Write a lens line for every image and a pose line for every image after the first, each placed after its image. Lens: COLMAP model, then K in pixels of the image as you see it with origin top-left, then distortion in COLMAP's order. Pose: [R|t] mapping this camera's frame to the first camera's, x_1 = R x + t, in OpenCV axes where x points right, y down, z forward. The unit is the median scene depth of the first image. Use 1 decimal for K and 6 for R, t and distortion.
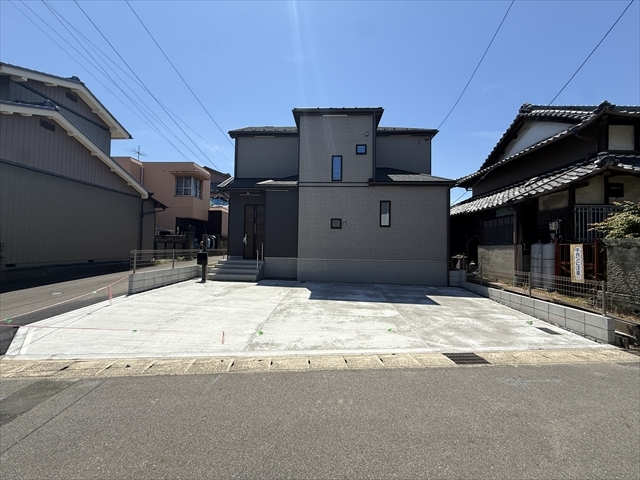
lens RADIAL K [[258.9, 0, 320.0], [0, 258.9, 240.0], [0, 0, 1]] dist [-0.001147, 0.000016]
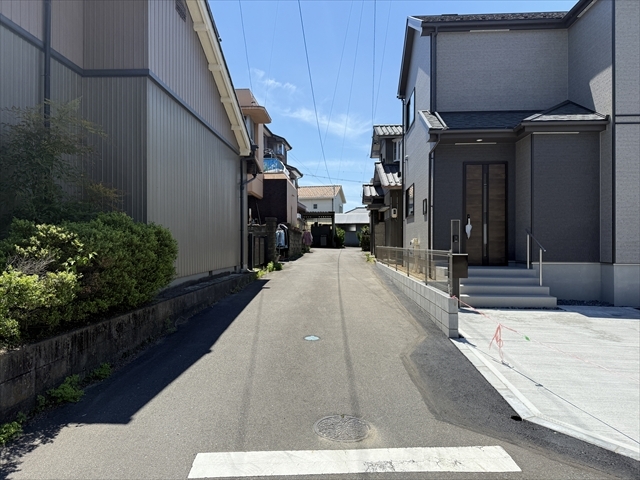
lens RADIAL K [[451.4, 0, 320.0], [0, 451.4, 240.0], [0, 0, 1]] dist [0.059206, -0.065481]
pose [[0.999823, -0.014348, -0.012172, -0.725893], [0.014560, 0.999741, 0.017495, -0.000337], [0.011918, -0.017669, 0.999773, 0.091223]]
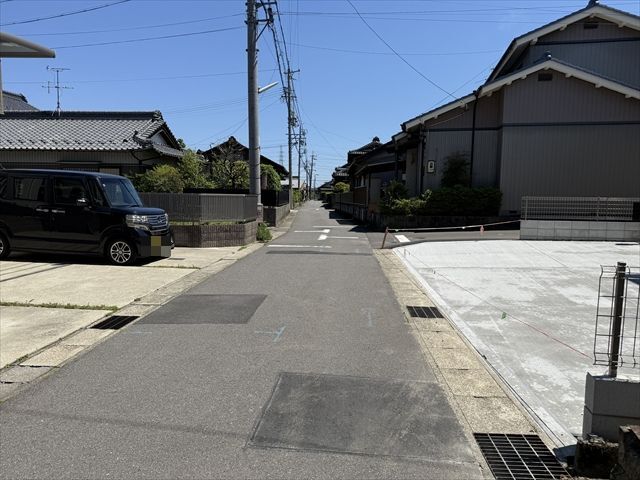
lens RADIAL K [[451.4, 0, 320.0], [0, 451.4, 240.0], [0, 0, 1]] dist [0.059206, -0.065481]
pose [[-0.156821, 0.078452, -0.984506, 0.858389], [0.014426, 0.996916, 0.077143, 0.044061], [0.987522, -0.002104, -0.157469, 0.376498]]
